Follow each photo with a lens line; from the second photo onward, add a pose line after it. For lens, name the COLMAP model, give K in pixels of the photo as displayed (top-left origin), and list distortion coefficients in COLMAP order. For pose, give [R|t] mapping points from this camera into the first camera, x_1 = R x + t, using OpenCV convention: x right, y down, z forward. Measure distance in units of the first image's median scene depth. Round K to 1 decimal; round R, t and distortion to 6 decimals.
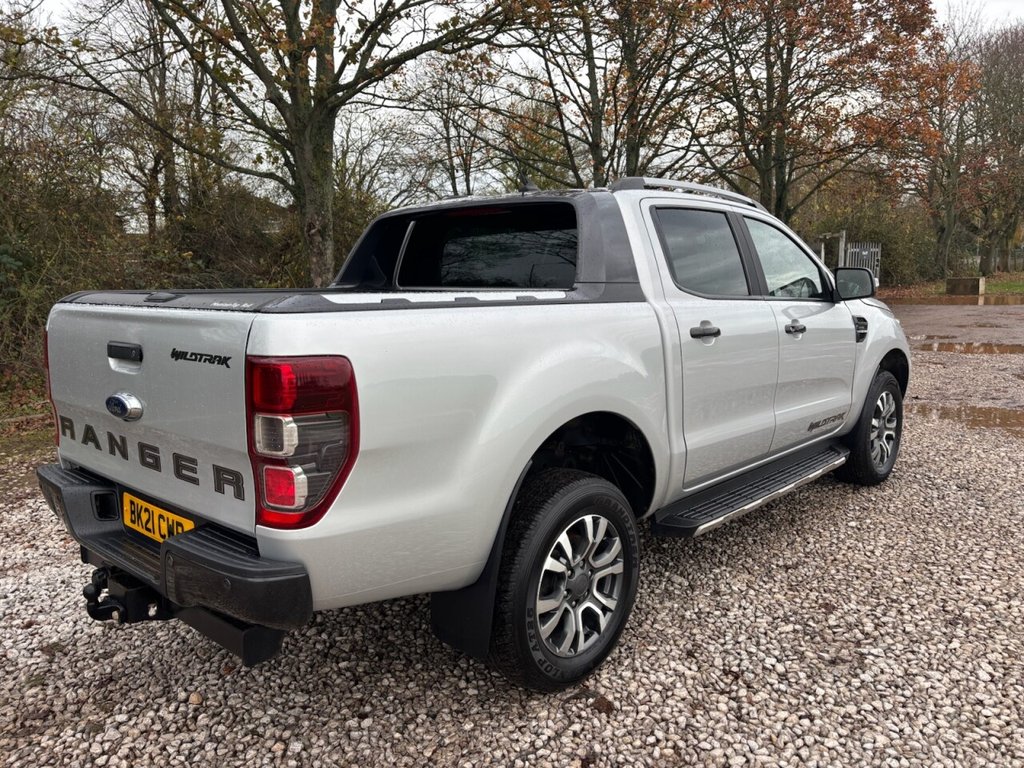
lens RADIAL K [[778.6, 0, 519.5], [0, 778.6, 381.3], [0, 0, 1]] dist [0.069820, -0.073258]
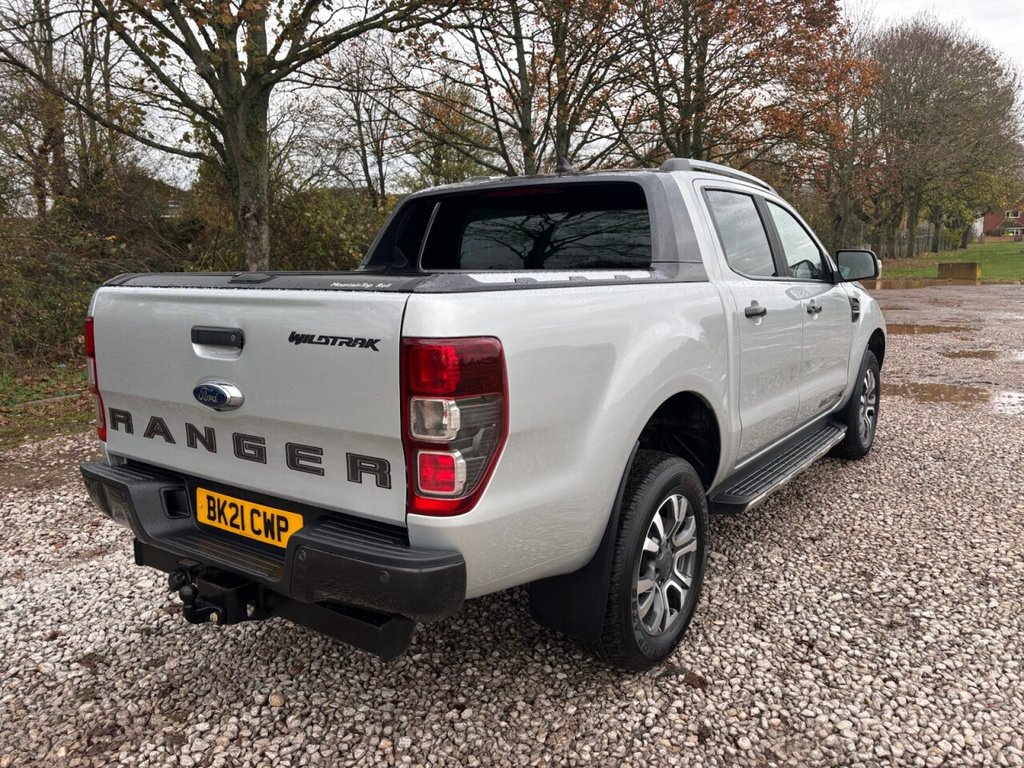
lens RADIAL K [[778.6, 0, 519.5], [0, 778.6, 381.3], [0, 0, 1]] dist [0.069820, -0.073258]
pose [[0.992779, -0.019907, 0.118292, -0.212186], [0.018029, 0.999694, 0.016925, 0.004891], [-0.118593, -0.014671, 0.992835, 0.024764]]
